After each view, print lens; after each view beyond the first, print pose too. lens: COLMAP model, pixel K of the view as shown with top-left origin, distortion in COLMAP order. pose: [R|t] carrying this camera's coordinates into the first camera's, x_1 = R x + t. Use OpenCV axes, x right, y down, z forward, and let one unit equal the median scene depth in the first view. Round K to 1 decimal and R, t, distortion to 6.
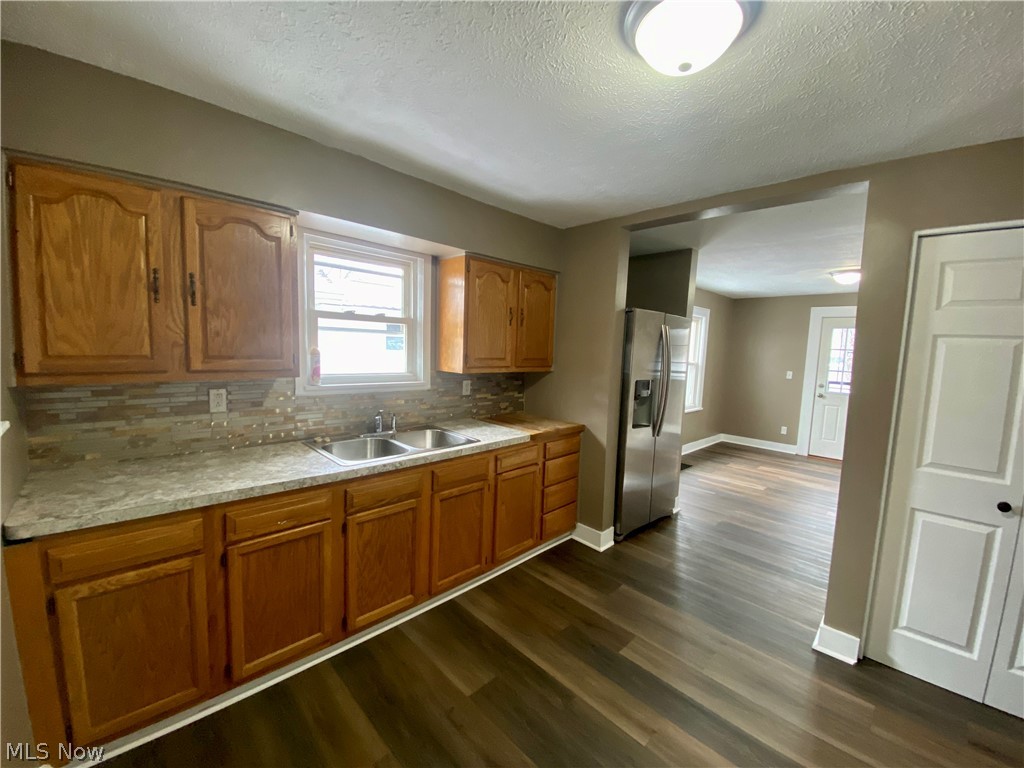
lens RADIAL K [[417.6, 0, 509.0], [0, 417.6, 385.6], [0, 0, 1]] dist [0.000261, -0.002214]
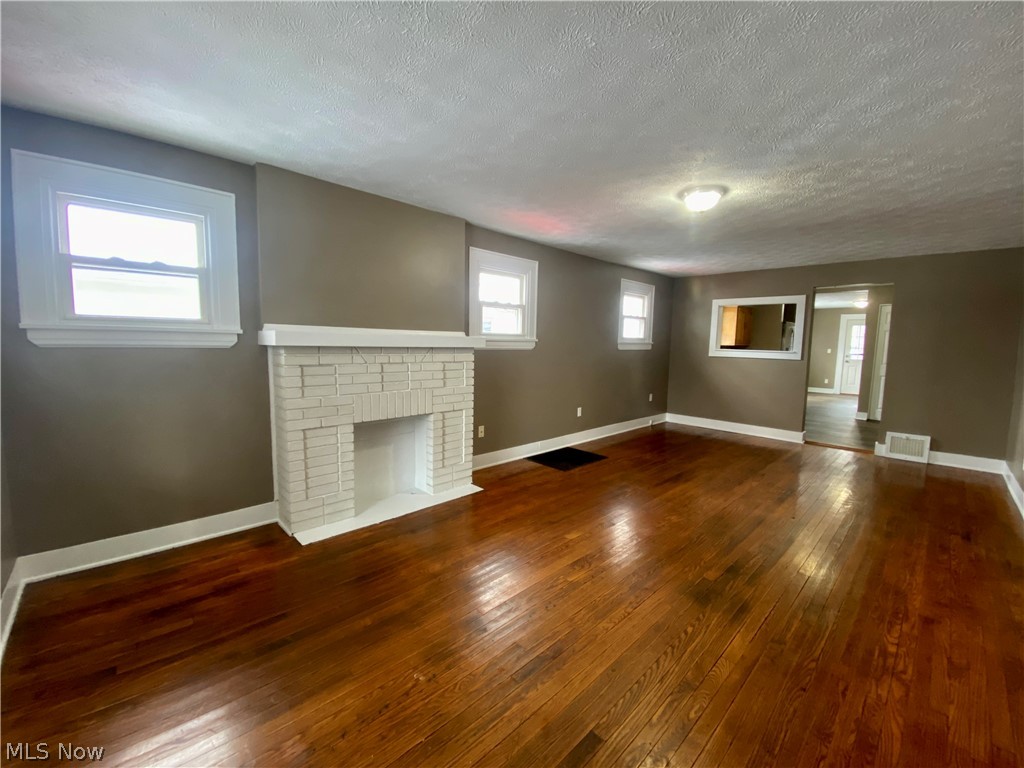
lens RADIAL K [[417.6, 0, 511.2], [0, 417.6, 388.1], [0, 0, 1]] dist [0.000261, -0.002214]
pose [[0.999811, -0.016058, -0.010972, -0.765240], [0.016236, 0.999735, 0.016310, 0.091505], [0.010707, -0.016485, 0.999807, -0.919753]]
